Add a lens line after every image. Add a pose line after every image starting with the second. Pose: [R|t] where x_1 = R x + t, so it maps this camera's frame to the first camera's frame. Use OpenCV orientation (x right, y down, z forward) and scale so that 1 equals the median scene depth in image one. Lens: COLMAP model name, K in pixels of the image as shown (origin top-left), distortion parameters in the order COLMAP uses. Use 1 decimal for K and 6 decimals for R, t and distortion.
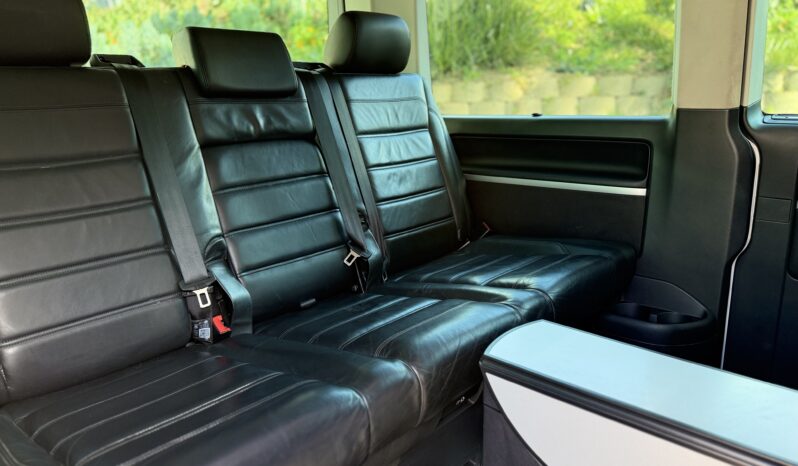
lens RADIAL K [[562.4, 0, 397.3], [0, 562.4, 225.1], [0, 0, 1]] dist [-0.001547, -0.024477]
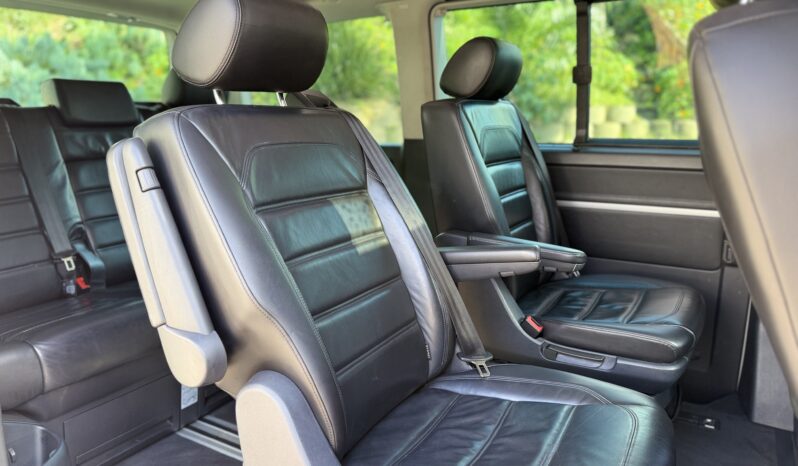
lens RADIAL K [[562.4, 0, 398.5], [0, 562.4, 239.4], [0, 0, 1]] dist [-0.001547, -0.024477]
pose [[0.976593, -0.029294, 0.213090, 0.176451], [0.033748, 0.999281, -0.017293, 0.114585], [-0.212430, 0.024079, 0.976880, -0.586943]]
